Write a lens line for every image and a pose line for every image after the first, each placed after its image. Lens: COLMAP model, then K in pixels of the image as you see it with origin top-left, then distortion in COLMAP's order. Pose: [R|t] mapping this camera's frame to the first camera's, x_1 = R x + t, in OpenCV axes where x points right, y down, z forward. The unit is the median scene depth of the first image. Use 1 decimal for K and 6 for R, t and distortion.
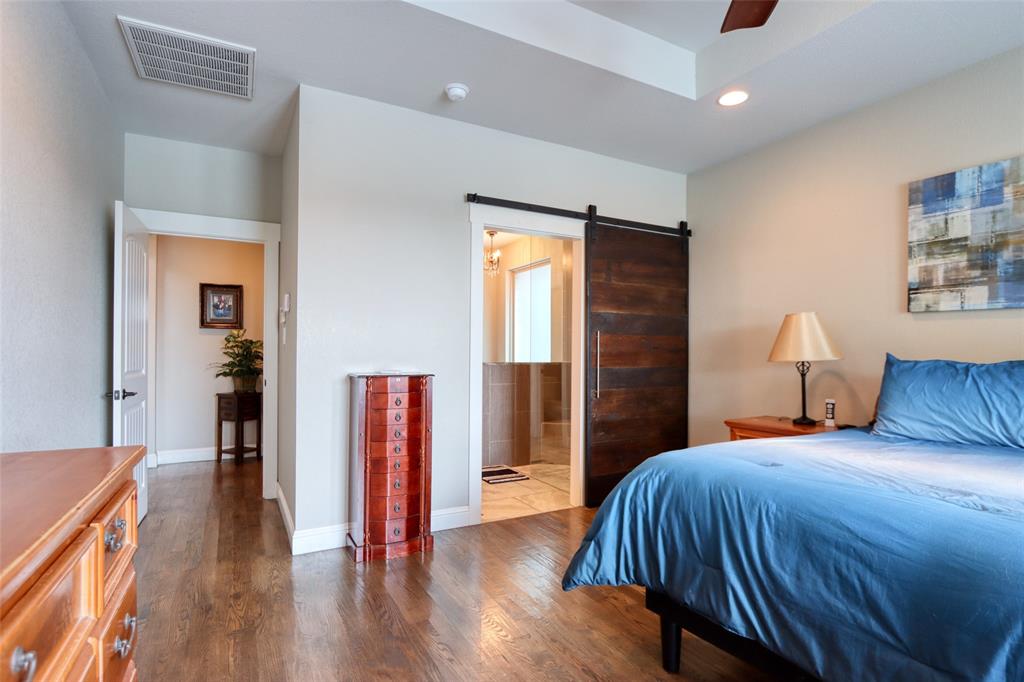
lens RADIAL K [[512.2, 0, 510.1], [0, 512.2, 344.2], [0, 0, 1]] dist [-0.018721, 0.005002]
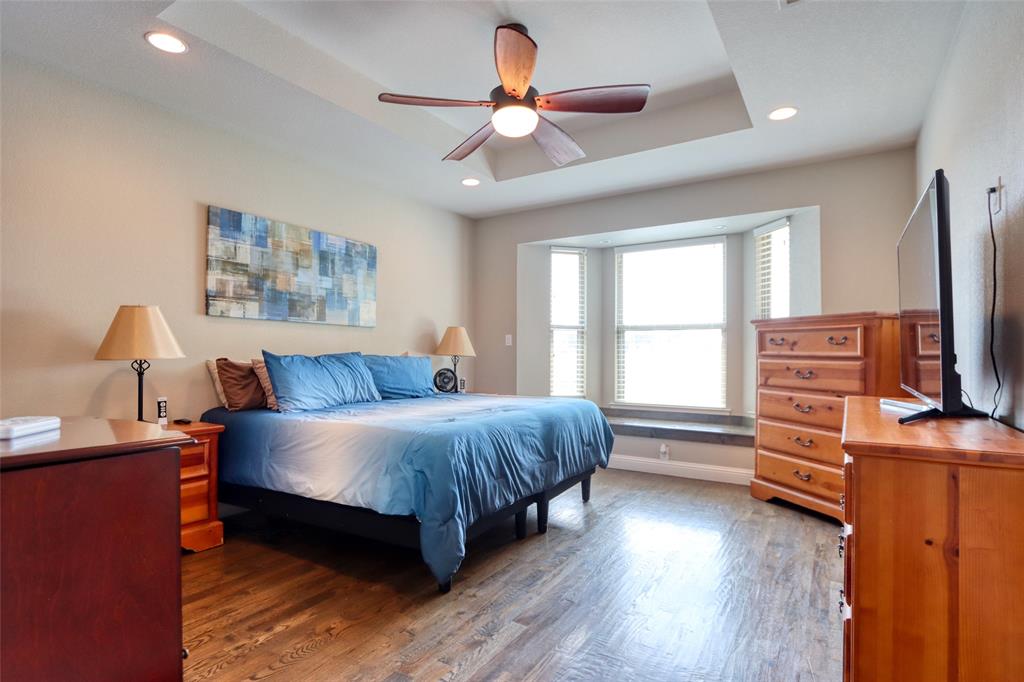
lens RADIAL K [[512.2, 0, 516.6], [0, 512.2, 344.7], [0, 0, 1]] dist [-0.018721, 0.005002]
pose [[-0.485227, 0.007545, 0.874356, -0.626763], [-0.017913, 0.999667, -0.018567, 0.015575], [-0.874205, -0.024672, -0.484930, 1.002018]]
